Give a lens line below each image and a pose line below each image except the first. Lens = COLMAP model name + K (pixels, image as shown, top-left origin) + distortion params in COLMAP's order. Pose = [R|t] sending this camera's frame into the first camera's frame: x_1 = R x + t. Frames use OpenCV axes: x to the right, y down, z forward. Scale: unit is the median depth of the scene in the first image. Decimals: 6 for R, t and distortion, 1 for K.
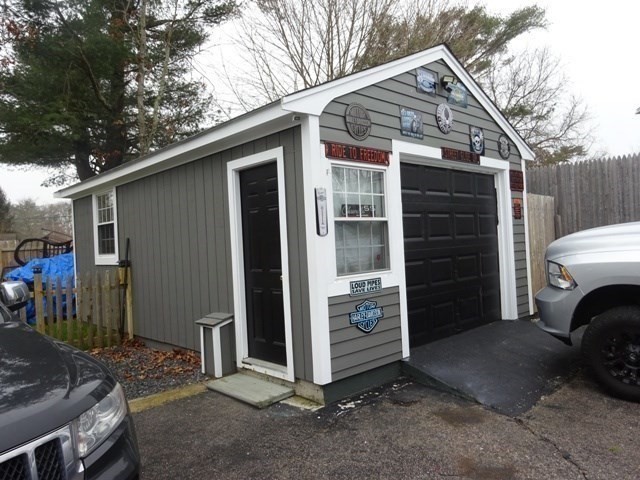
lens RADIAL K [[470.1, 0, 319.4], [0, 470.1, 240.2], [0, 0, 1]] dist [-0.008926, 0.004670]
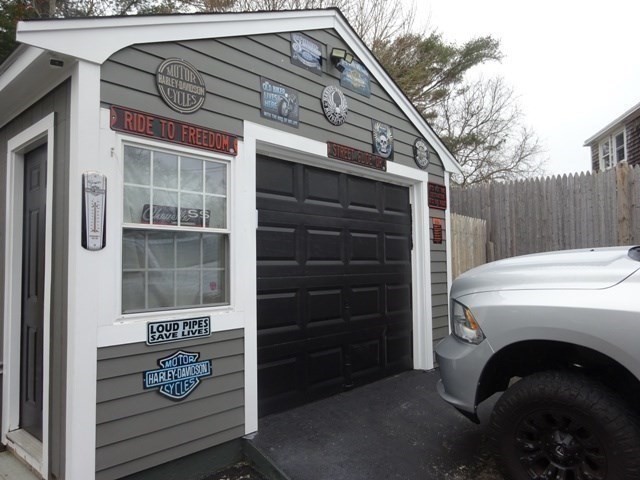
lens RADIAL K [[470.1, 0, 320.5], [0, 470.1, 240.5], [0, 0, 1]] dist [-0.008926, 0.004670]
pose [[0.996060, 0.040593, 0.078847, 0.198040], [-0.036435, 0.997904, -0.053473, 0.000630], [-0.080853, 0.050390, 0.995452, 0.262072]]
